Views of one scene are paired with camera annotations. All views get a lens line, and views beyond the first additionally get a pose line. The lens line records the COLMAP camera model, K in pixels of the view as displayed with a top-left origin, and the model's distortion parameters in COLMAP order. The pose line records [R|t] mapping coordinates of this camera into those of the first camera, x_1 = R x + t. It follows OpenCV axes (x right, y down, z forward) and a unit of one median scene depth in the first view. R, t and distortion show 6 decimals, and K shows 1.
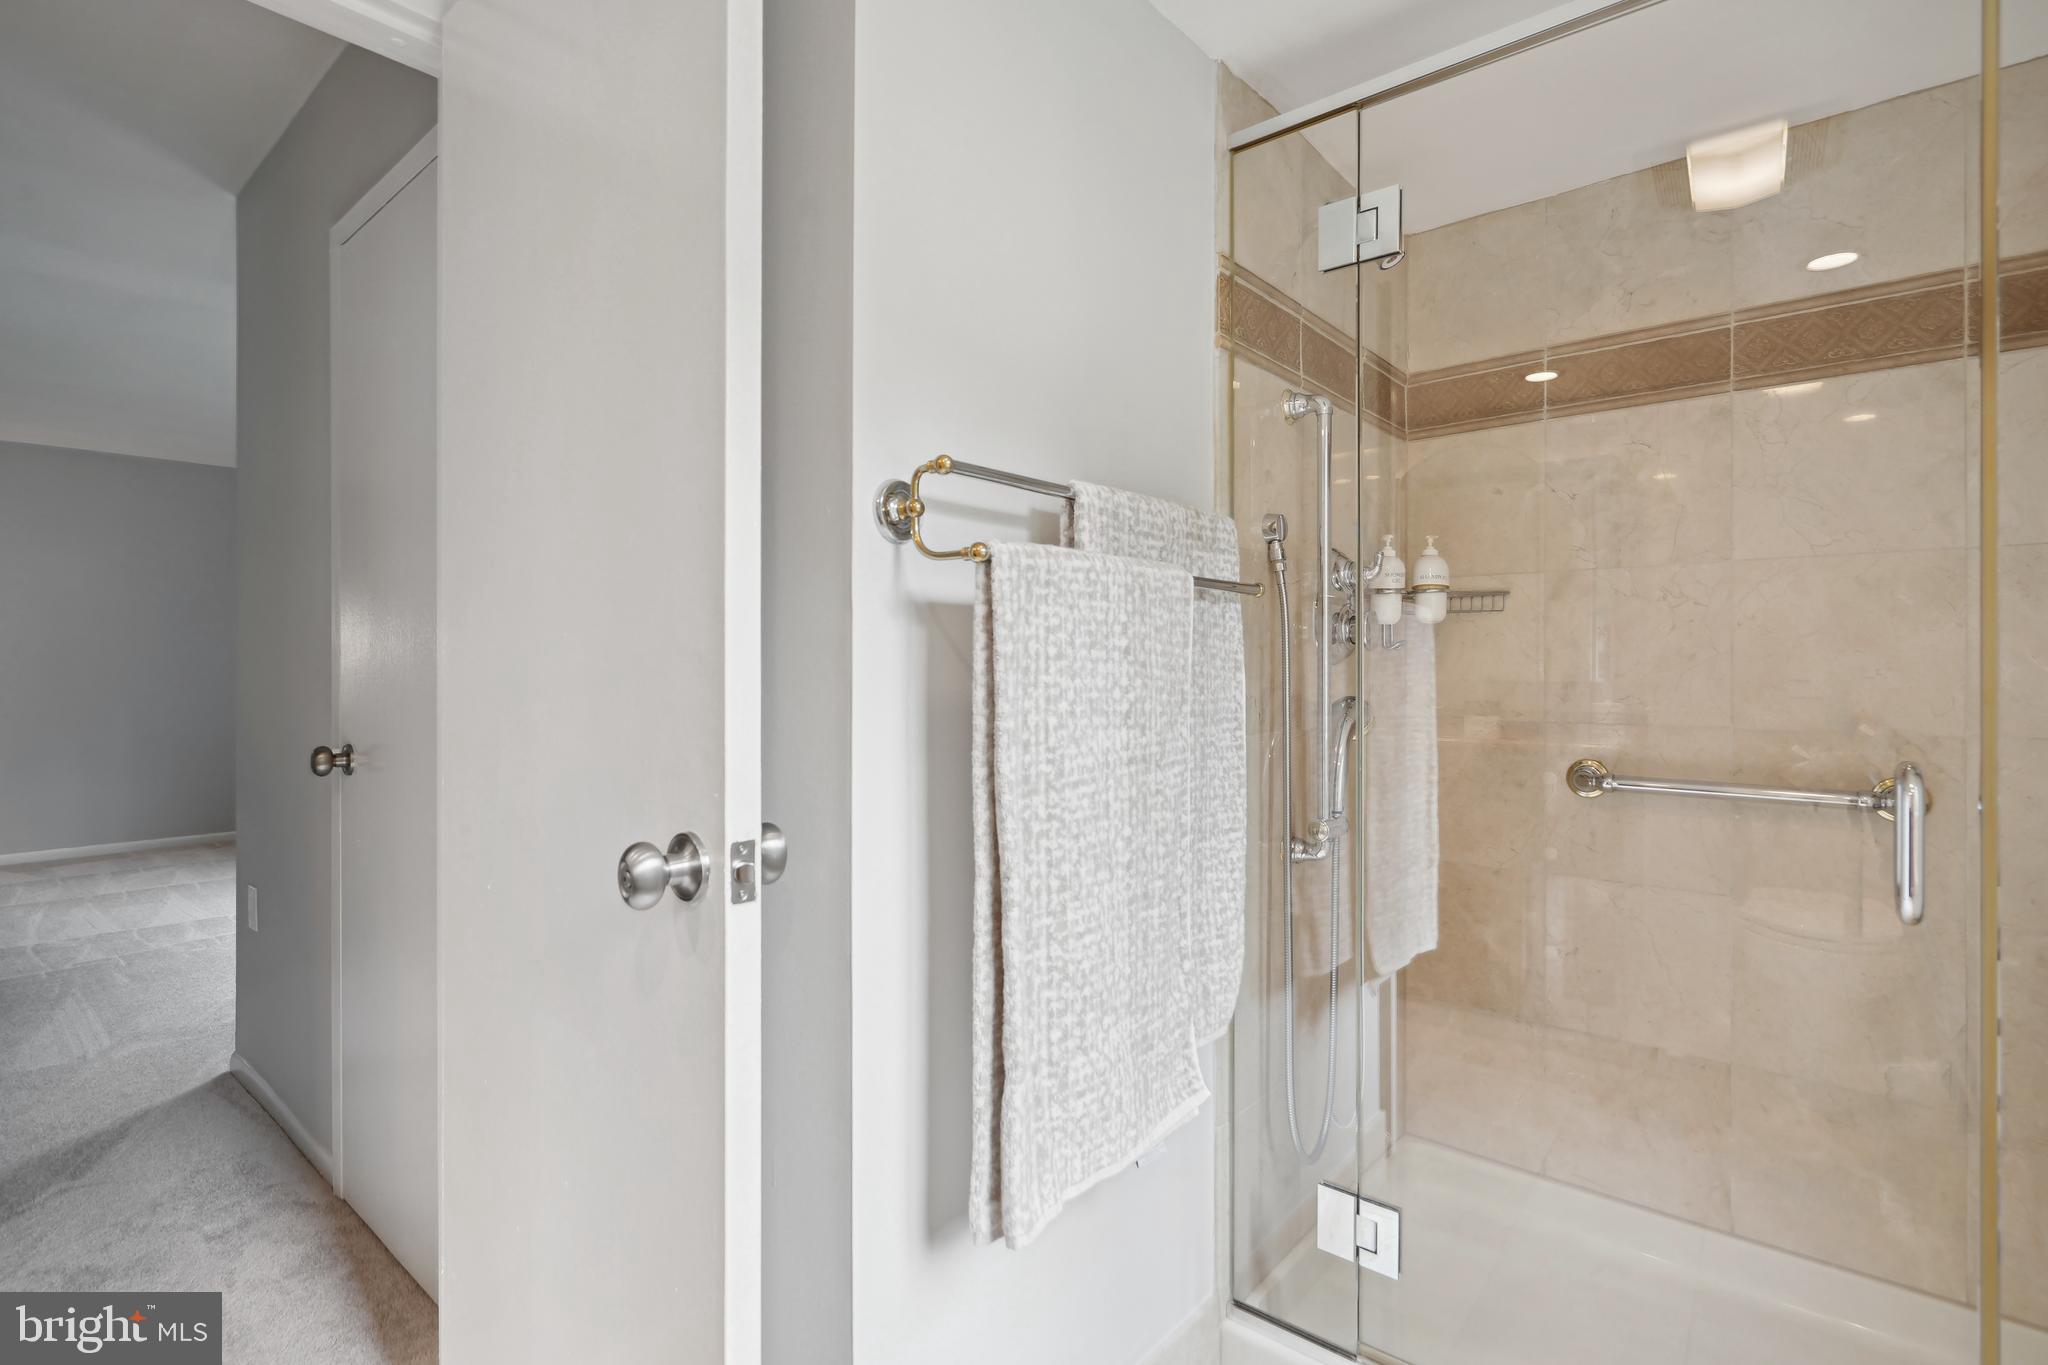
lens RADIAL K [[961.7, 0, 1010.1], [0, 961.7, 670.1], [0, 0, 1]] dist [0.002466, 0.000165]
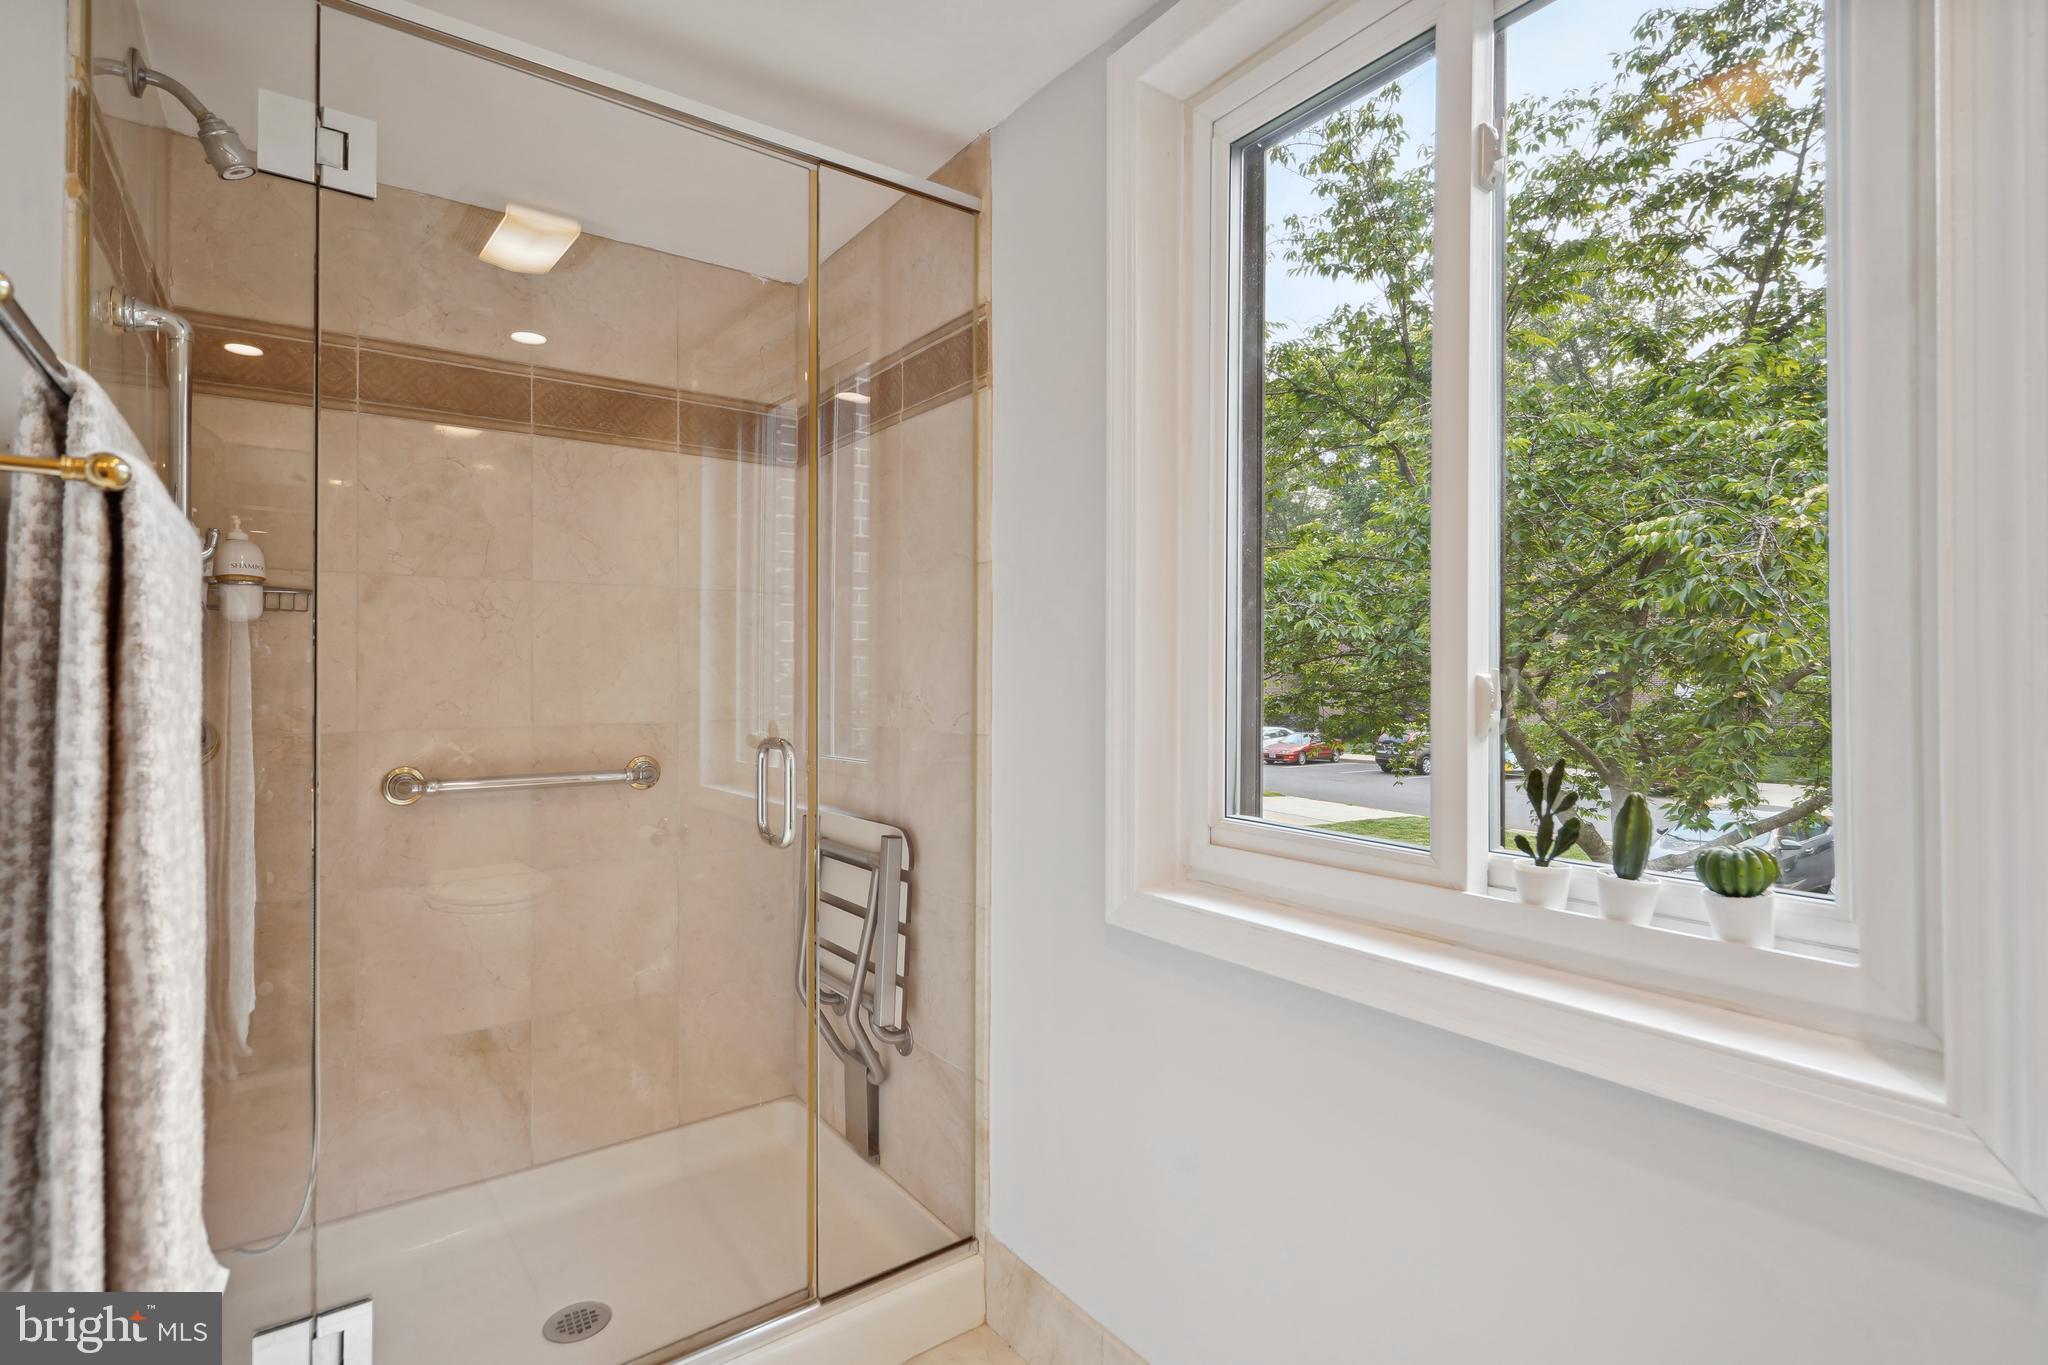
lens RADIAL K [[961.7, 0, 1006.1], [0, 961.7, 673.4], [0, 0, 1]] dist [0.002466, 0.000165]
pose [[0.240470, -0.002938, 0.970652, -0.222362], [0.008207, 0.999966, 0.000994, 0.000642], [-0.970622, 0.007727, 0.240486, 0.167229]]
